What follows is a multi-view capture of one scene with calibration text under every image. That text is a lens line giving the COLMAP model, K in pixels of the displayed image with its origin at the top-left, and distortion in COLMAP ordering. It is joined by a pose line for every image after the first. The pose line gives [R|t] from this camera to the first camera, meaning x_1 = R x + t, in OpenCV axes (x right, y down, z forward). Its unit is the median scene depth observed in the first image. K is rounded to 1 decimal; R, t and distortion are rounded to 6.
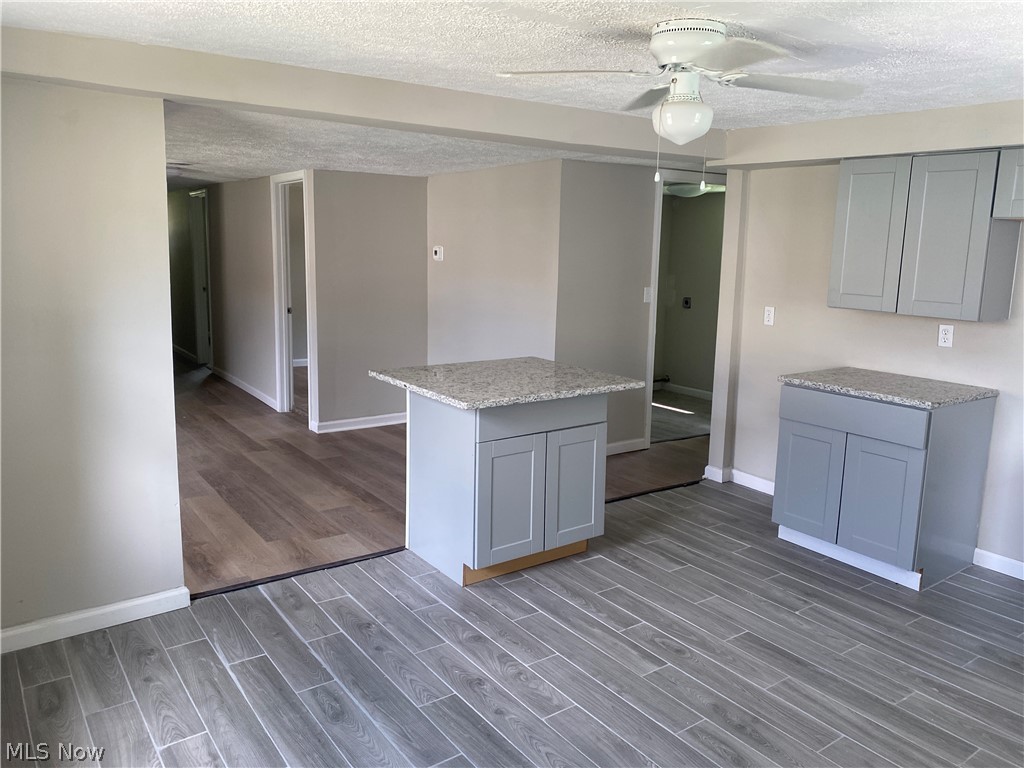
lens RADIAL K [[775.0, 0, 512.5], [0, 775.0, 381.5], [0, 0, 1]] dist [0.009268, -0.002276]
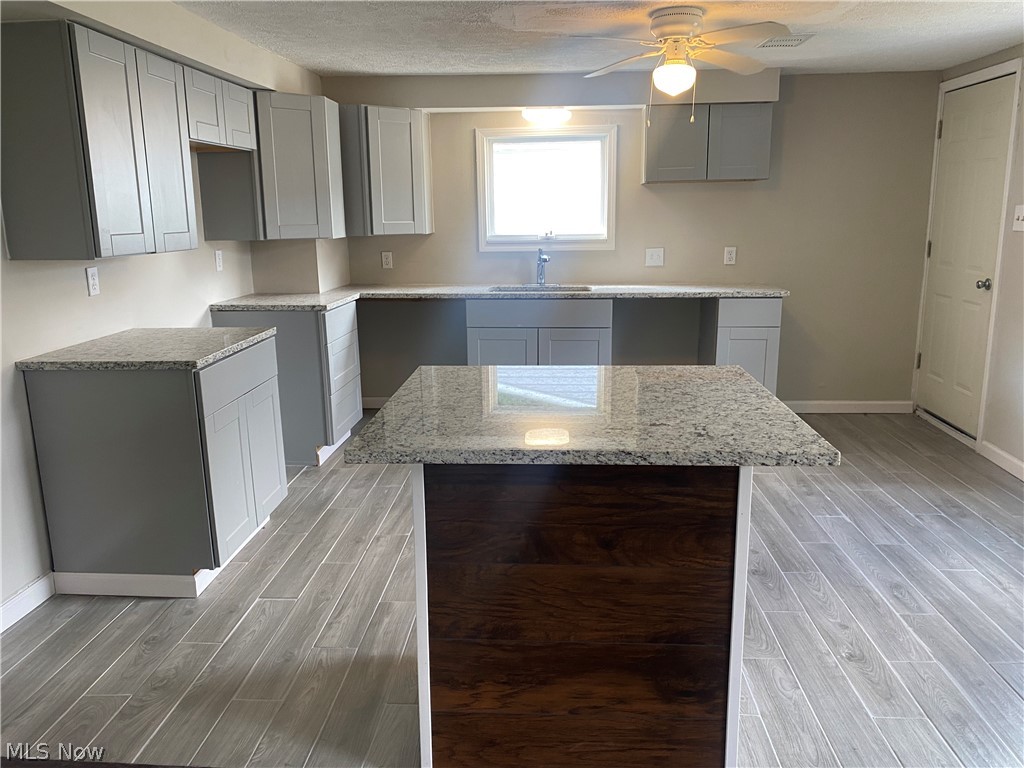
lens RADIAL K [[775.0, 0, 512.4], [0, 775.0, 381.5], [0, 0, 1]] dist [0.009268, -0.002276]
pose [[-0.777156, -0.152035, 0.610667, -0.357820], [0.106936, 0.924361, 0.366226, -0.266186], [-0.620156, 0.349917, -0.702115, 1.668042]]
